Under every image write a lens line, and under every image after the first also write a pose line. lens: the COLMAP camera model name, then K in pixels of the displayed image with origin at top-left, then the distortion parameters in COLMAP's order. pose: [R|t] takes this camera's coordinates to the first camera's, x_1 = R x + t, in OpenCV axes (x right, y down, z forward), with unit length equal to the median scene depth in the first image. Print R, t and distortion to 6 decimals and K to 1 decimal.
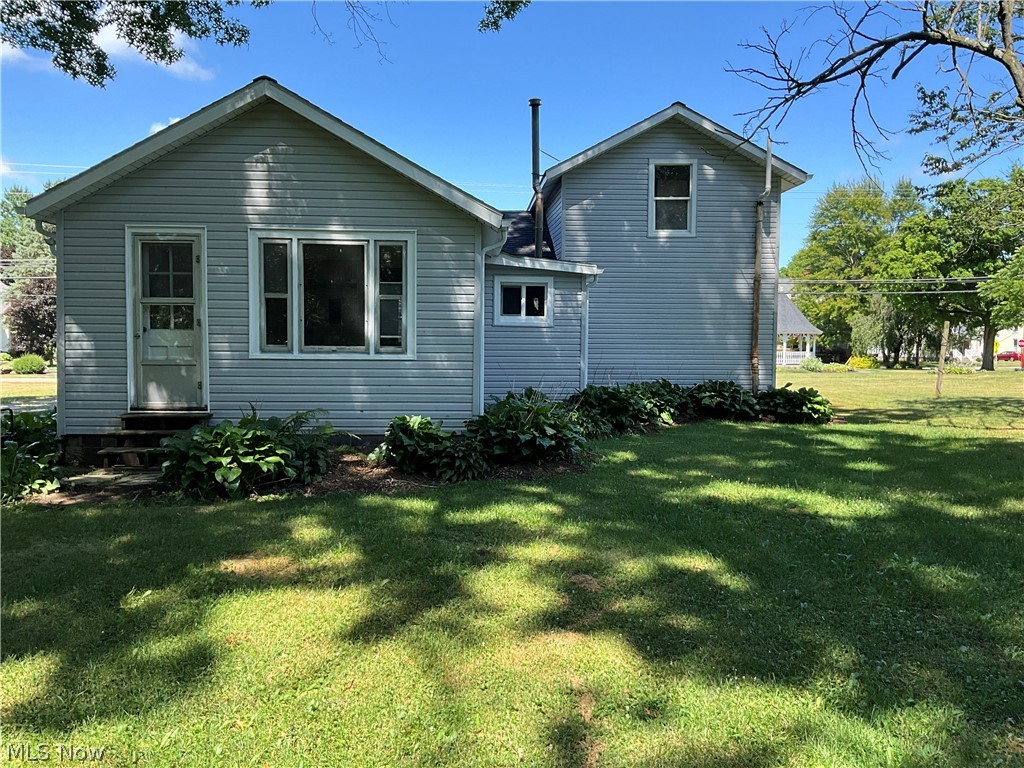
lens RADIAL K [[863.7, 0, 513.1], [0, 863.7, 393.6], [0, 0, 1]] dist [0.040494, -0.002553]
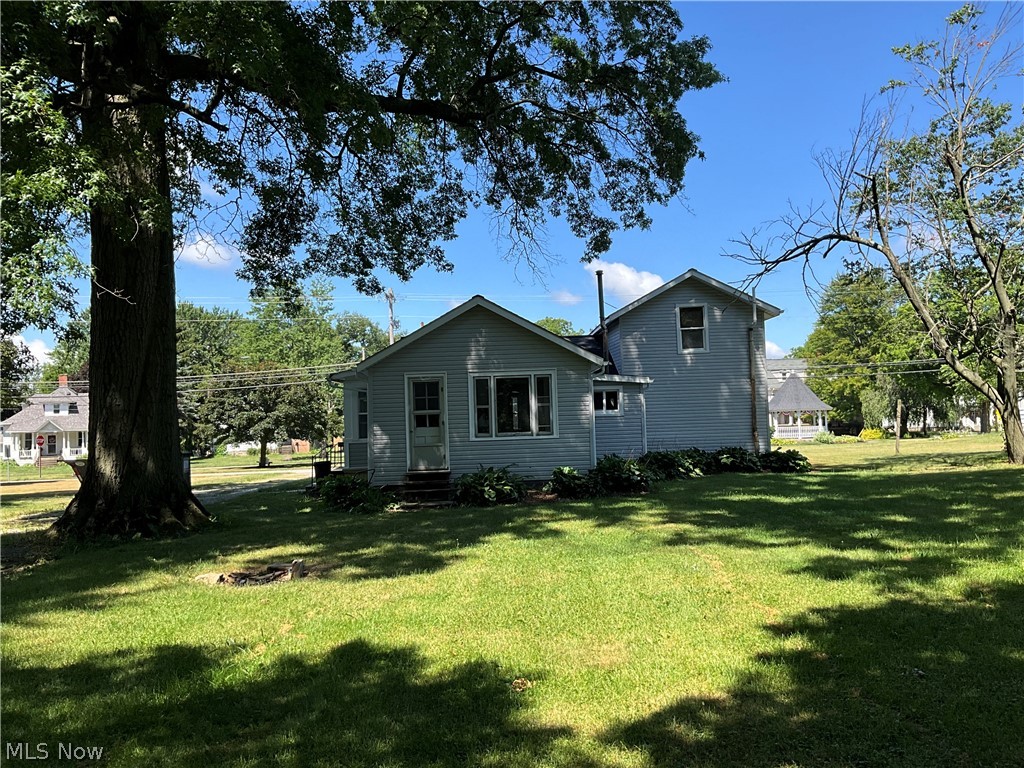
lens RADIAL K [[845.4, 0, 512.0], [0, 845.4, 384.0], [0, 0, 1]] dist [0.118245, -0.208653]
pose [[0.998603, -0.042598, -0.031256, -0.110826], [0.038840, 0.992914, -0.112306, 0.033001], [0.035819, 0.110935, 0.993182, -0.592394]]
